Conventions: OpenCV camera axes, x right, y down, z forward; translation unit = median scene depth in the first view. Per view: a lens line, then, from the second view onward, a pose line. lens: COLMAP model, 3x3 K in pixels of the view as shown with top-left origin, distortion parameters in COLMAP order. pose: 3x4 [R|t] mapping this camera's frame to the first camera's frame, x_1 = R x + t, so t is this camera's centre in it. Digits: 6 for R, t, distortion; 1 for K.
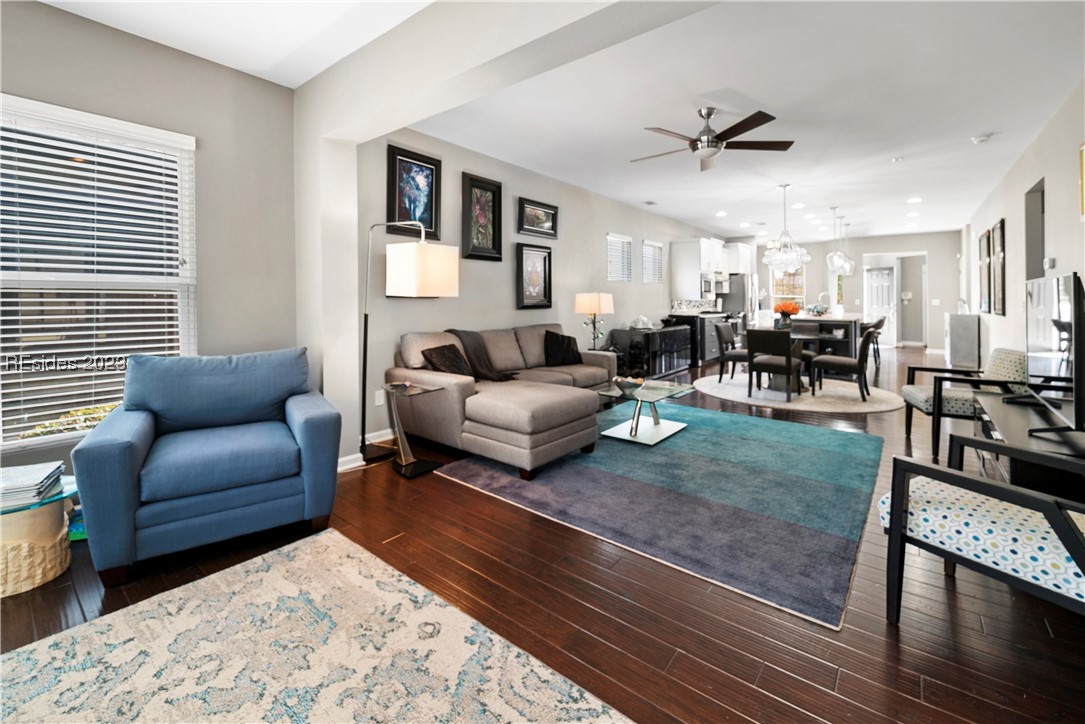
lens RADIAL K [[461.9, 0, 535.3], [0, 461.9, 297.1], [0, 0, 1]] dist [-0.016558, 0.000089]
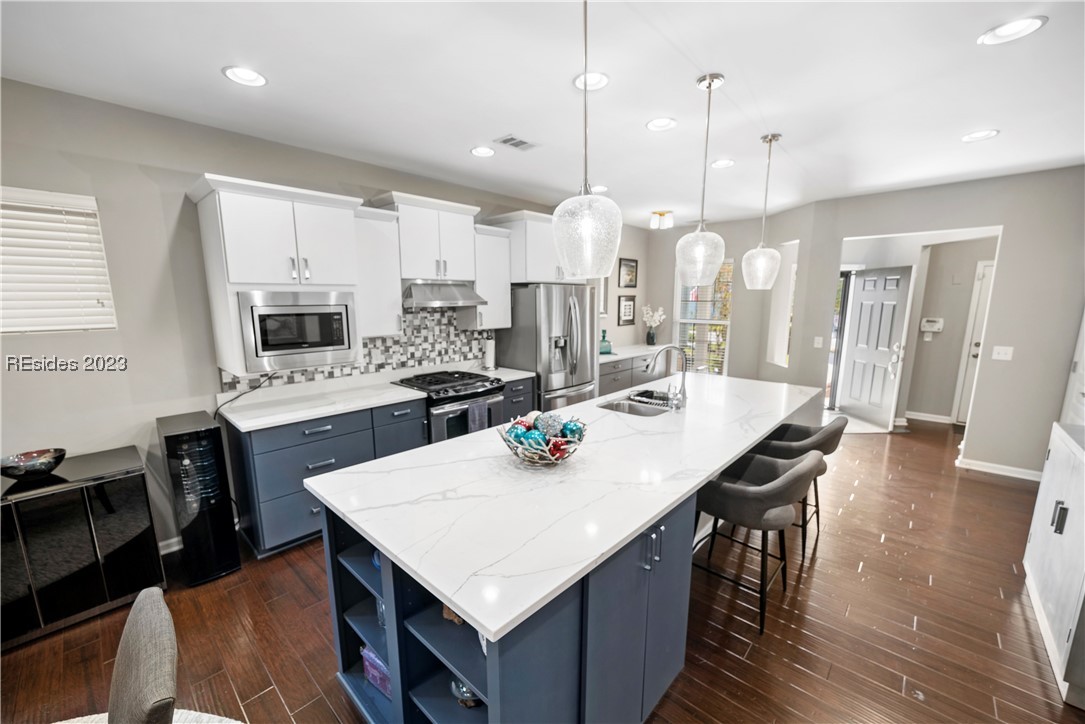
lens RADIAL K [[418.9, 0, 531.4], [0, 418.9, 373.7], [0, 0, 1]] dist [-0.013152, 0.000108]
pose [[0.996615, 0.010933, -0.081478, 0.715118], [0.003936, 0.983636, 0.180123, -0.059063], [0.082114, -0.179834, 0.980264, 0.882848]]
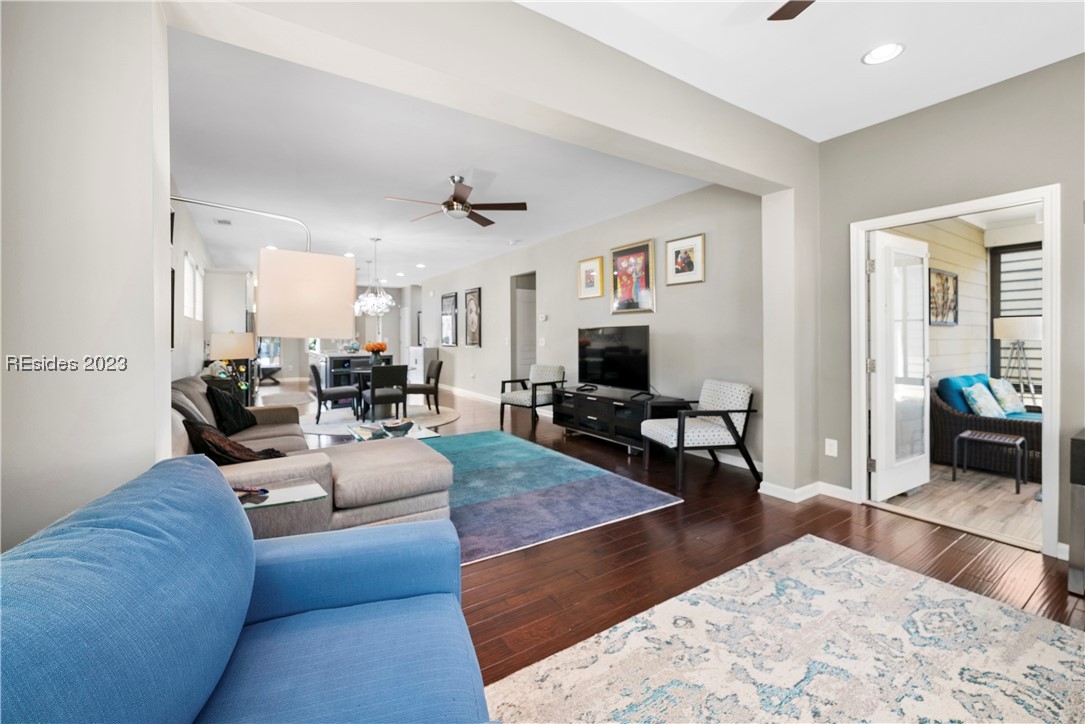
lens RADIAL K [[448.8, 0, 541.5], [0, 448.8, 331.8], [0, 0, 1]] dist [-0.017229, -0.000123]
pose [[0.309860, 0.003216, 0.950777, -0.342406], [0.004939, 0.999975, -0.004992, -0.003866], [-0.950769, 0.006243, 0.309837, 0.235132]]
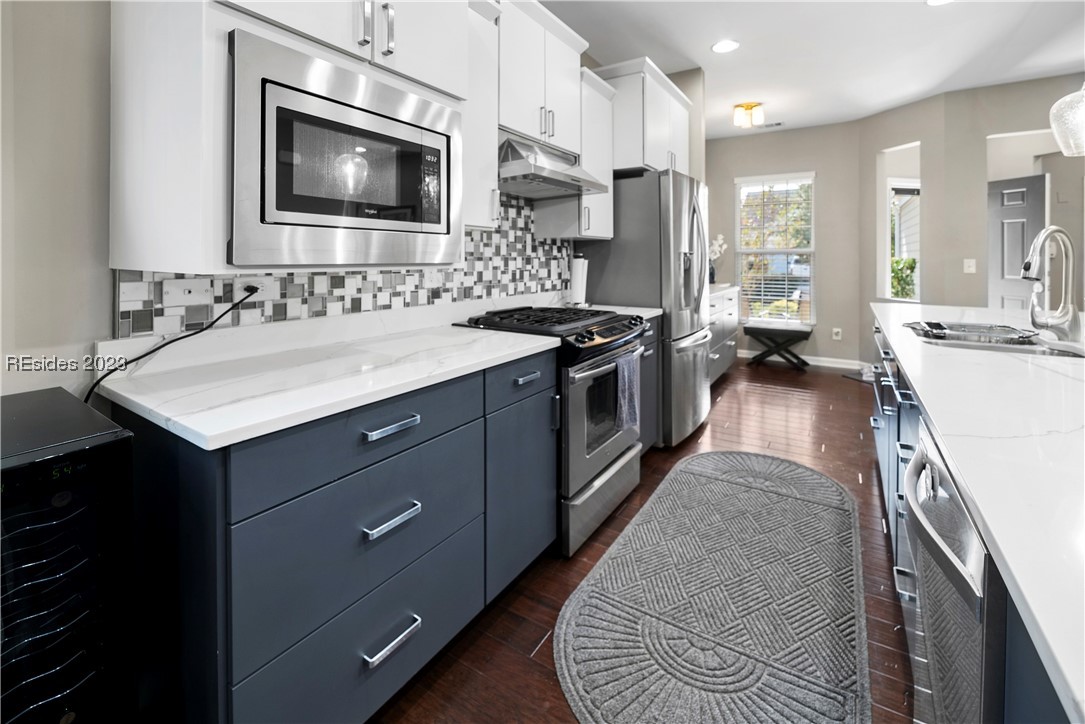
lens RADIAL K [[469.8, 0, 524.3], [0, 469.8, 258.7], [0, 0, 1]] dist [-0.000951, -0.000131]
pose [[0.996317, -0.001167, 0.085741, 0.512567], [0.000878, 0.999994, 0.003412, 0.002547], [-0.085745, -0.003324, 0.996312, 1.072864]]
